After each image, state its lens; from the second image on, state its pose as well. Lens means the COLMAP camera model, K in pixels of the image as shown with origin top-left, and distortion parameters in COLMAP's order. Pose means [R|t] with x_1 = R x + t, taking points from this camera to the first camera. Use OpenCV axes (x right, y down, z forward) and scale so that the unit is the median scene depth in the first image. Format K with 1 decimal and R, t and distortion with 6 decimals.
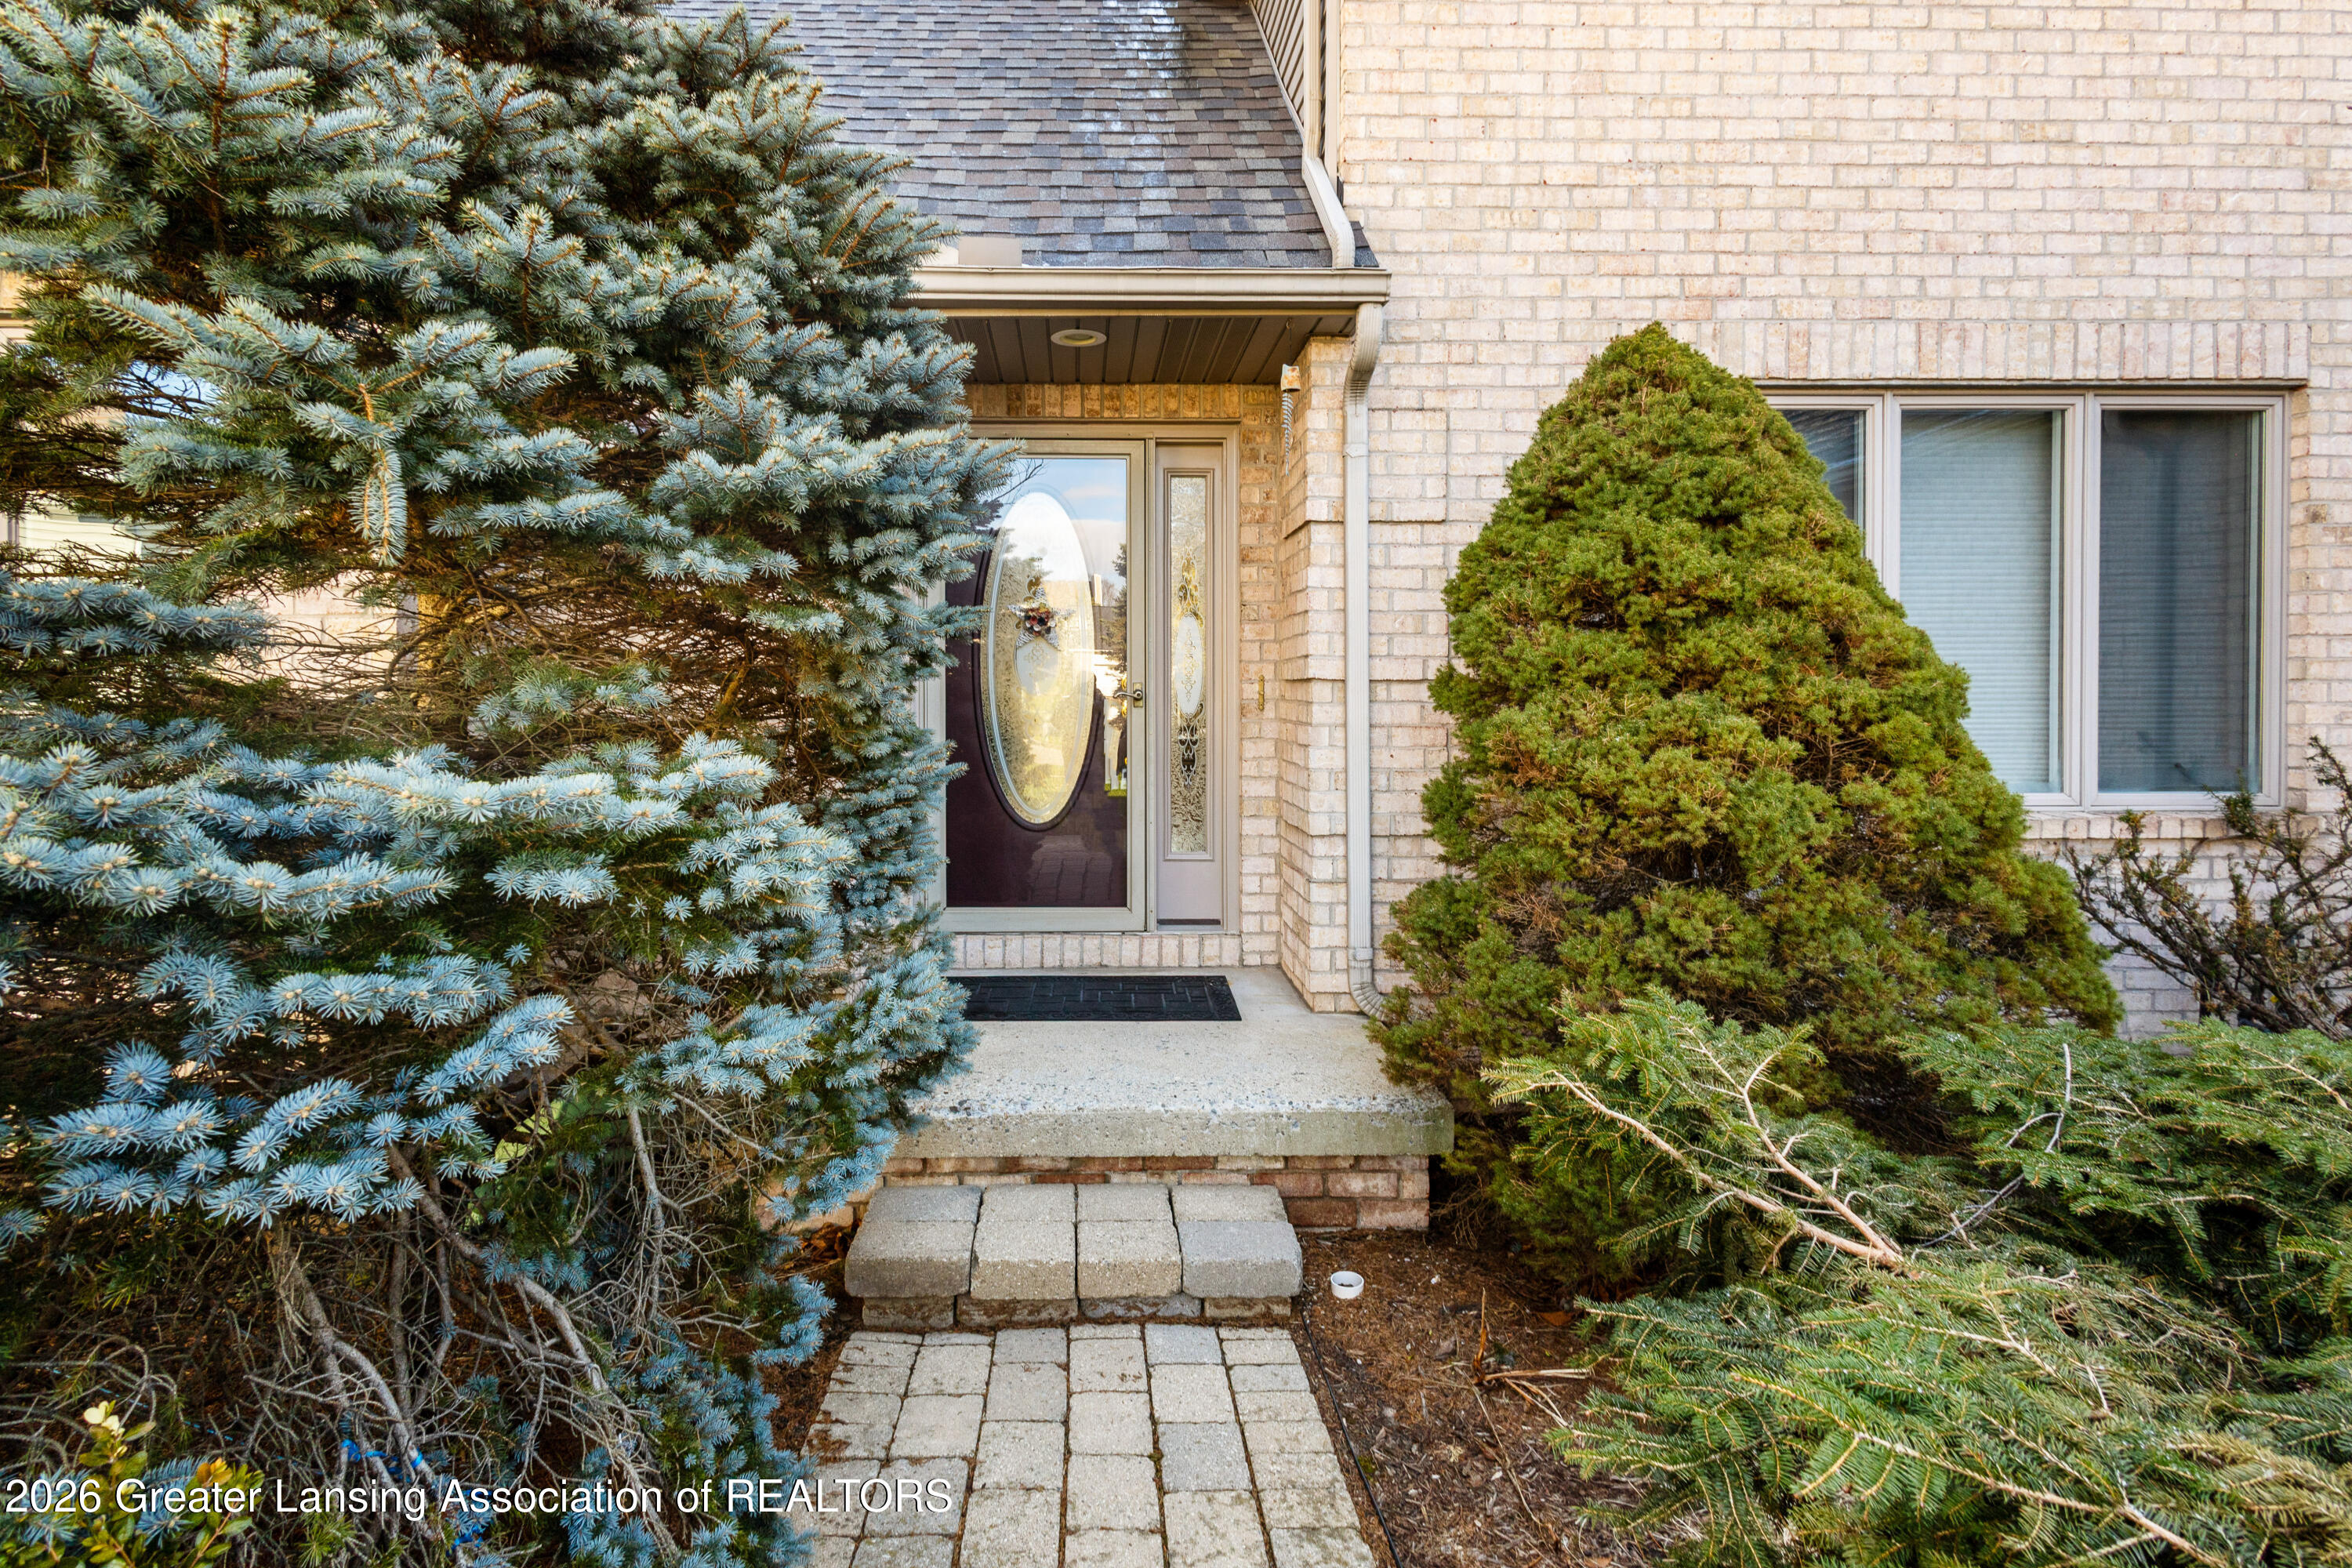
lens RADIAL K [[1109.6, 0, 1099.3], [0, 1109.6, 705.4], [0, 0, 1]] dist [0.010722, -0.000236]
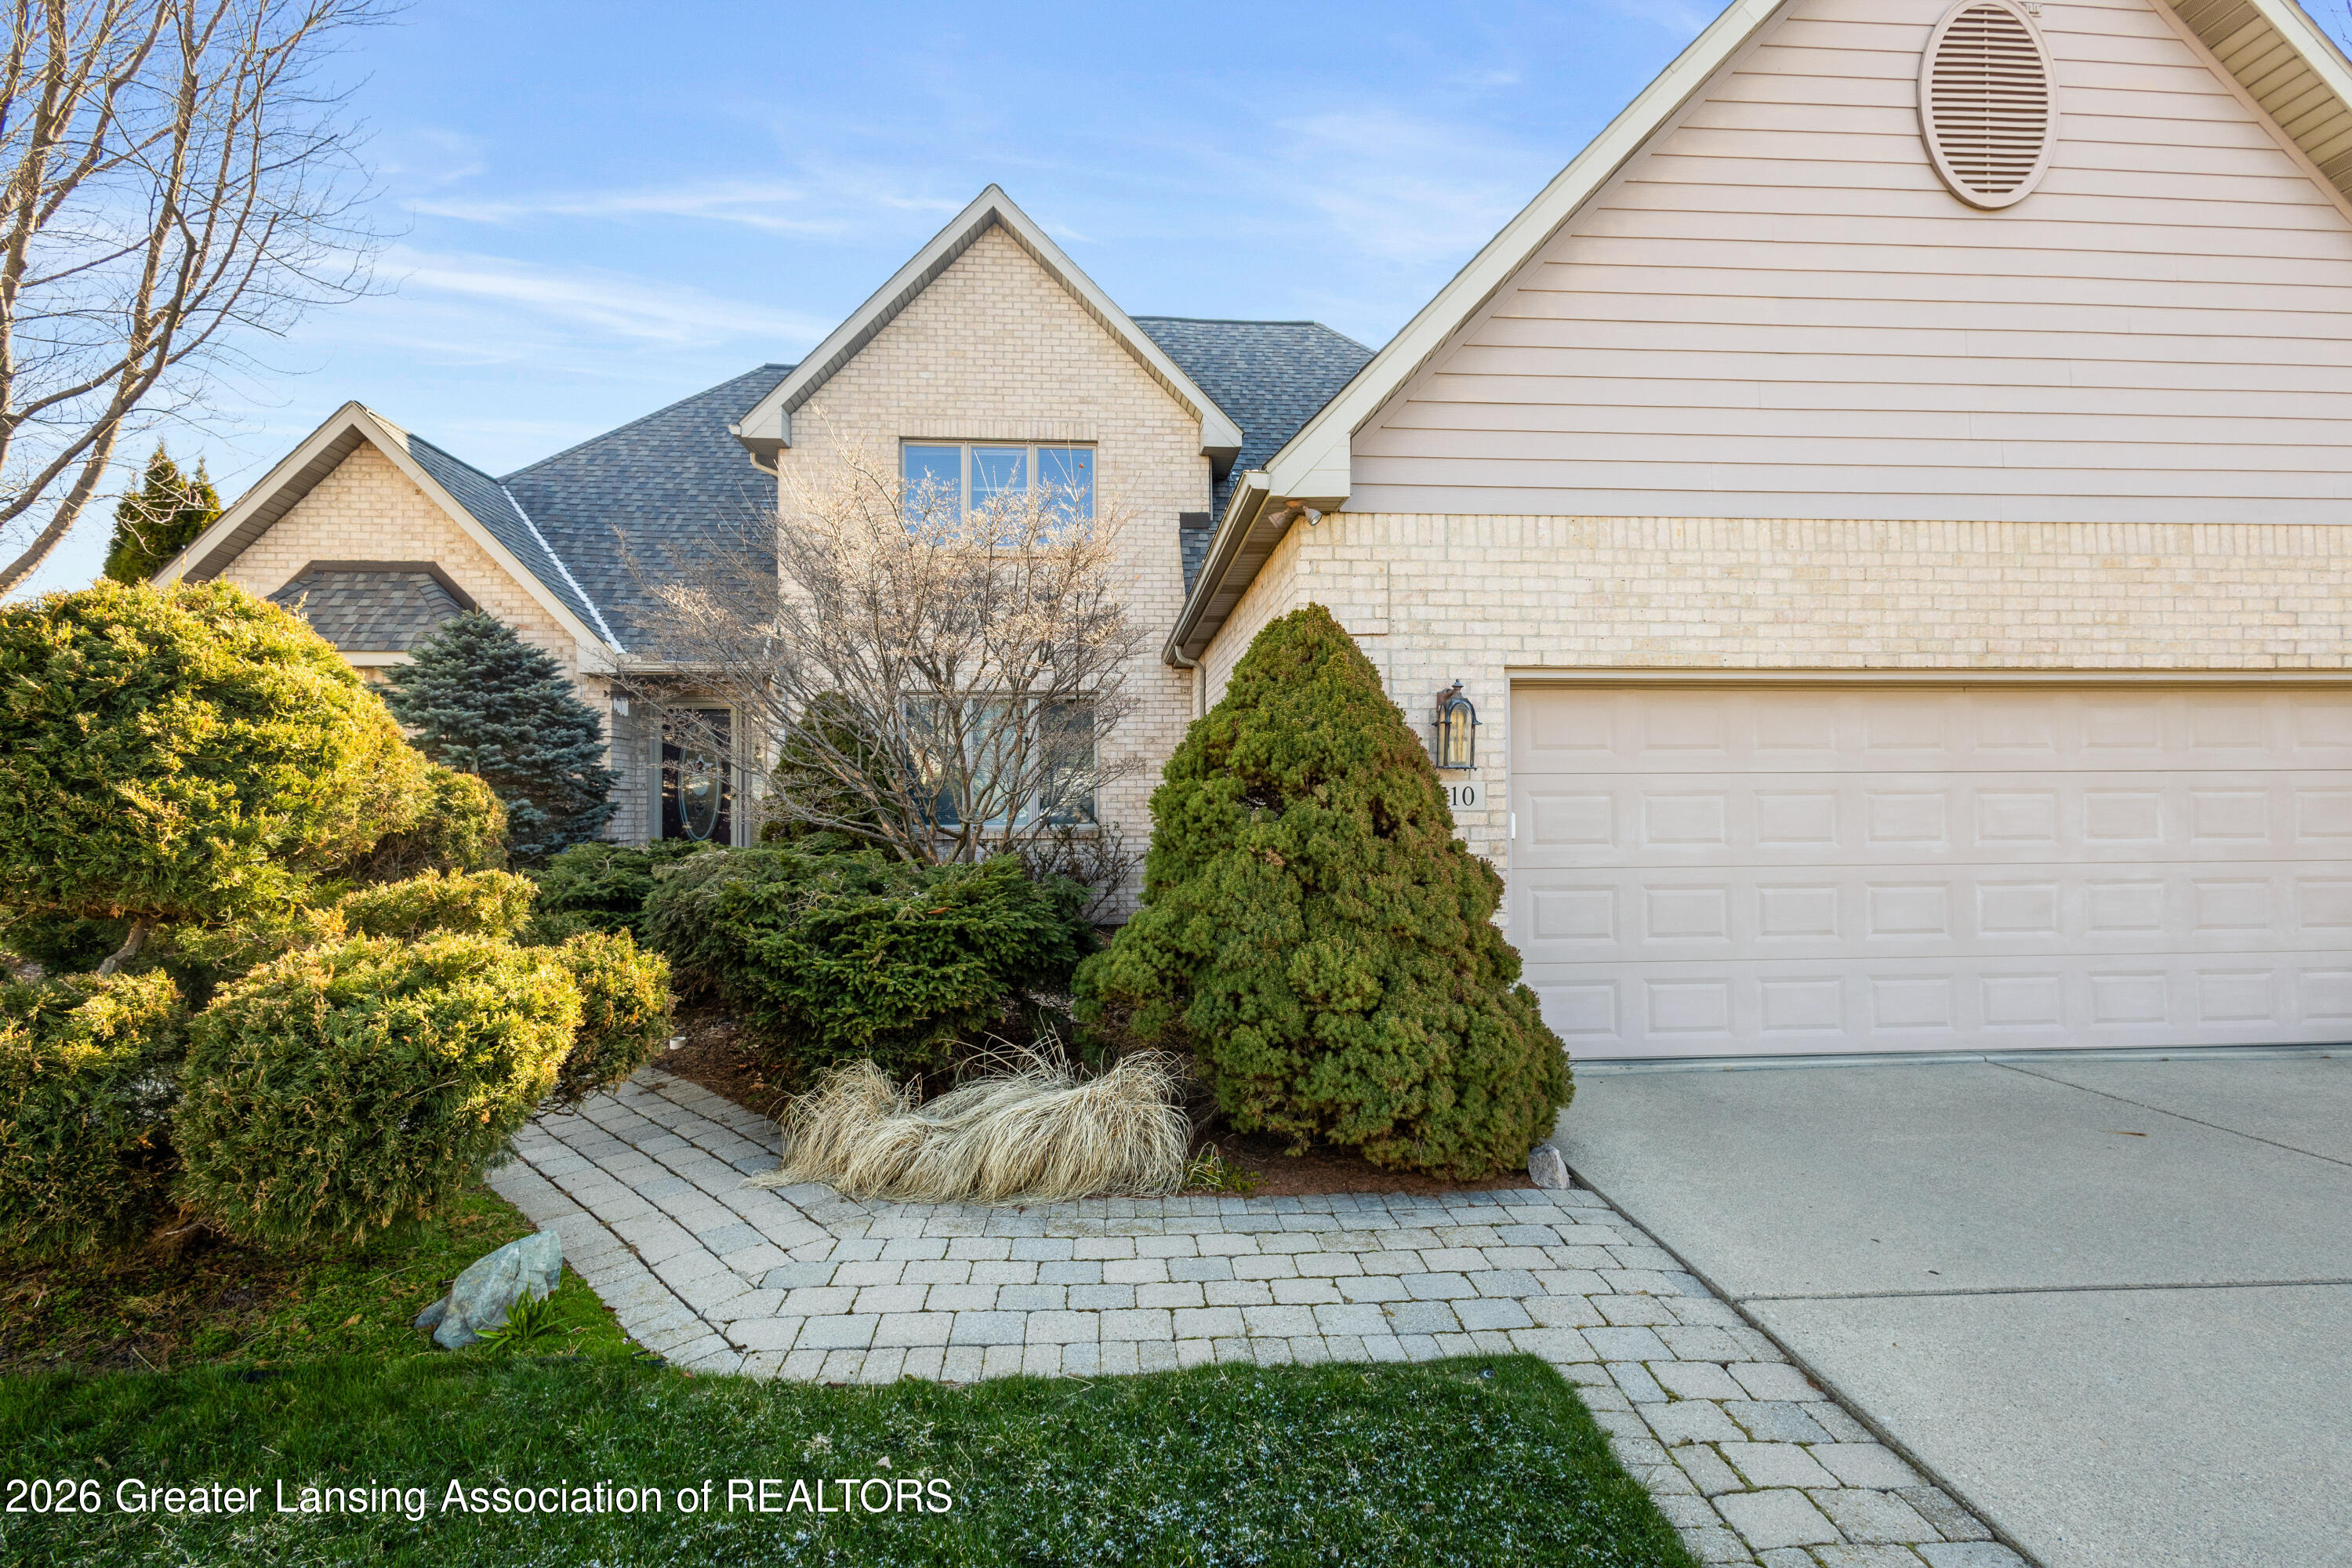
lens RADIAL K [[1095.5, 0, 1173.4], [0, 1095.5, 787.5], [0, 0, 1]] dist [0.008828, -0.000401]
pose [[0.998412, -0.008057, 0.055755, 1.144449], [0.009516, 0.999618, -0.025948, 0.060551], [-0.055525, 0.026438, 0.998107, -2.089288]]
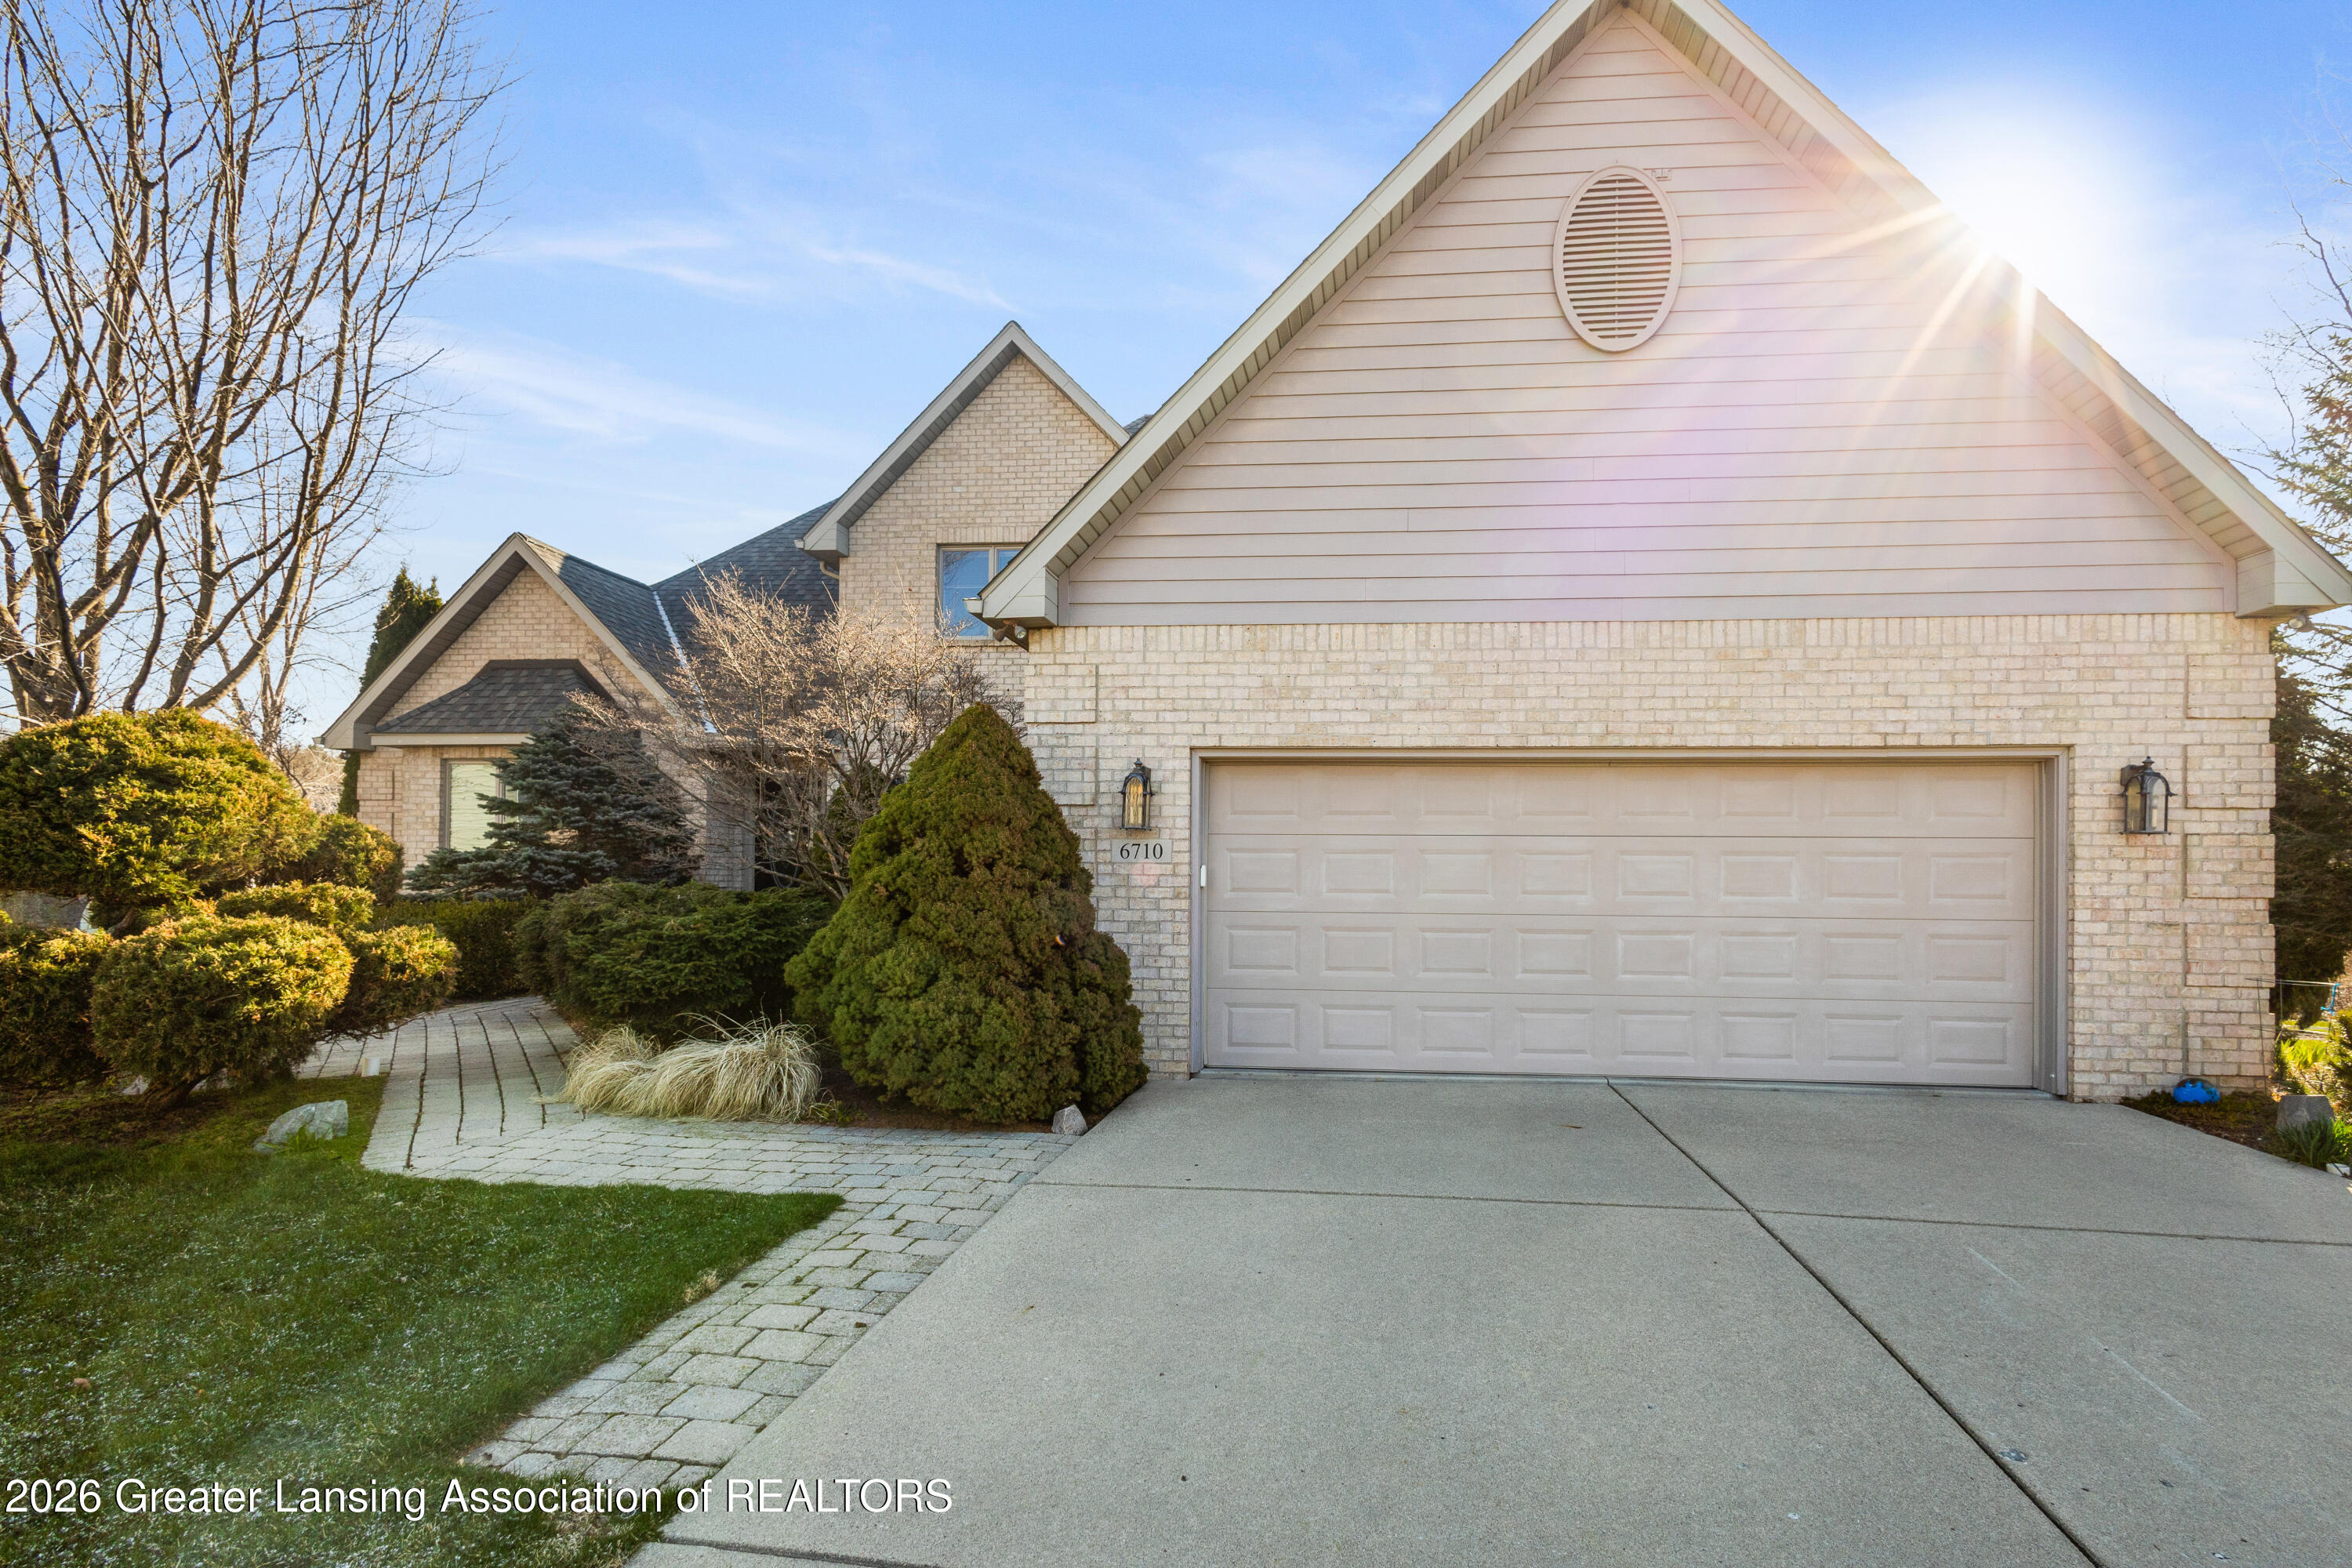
lens RADIAL K [[1120.0, 0, 1264.8], [0, 1120.0, 867.0], [0, 0, 1]] dist [0.004935, 0.000690]
pose [[0.994062, 0.004557, -0.108718, 2.033997], [-0.006193, 0.999872, -0.014719, 0.091809], [0.108637, 0.015305, 0.993964, -2.509633]]
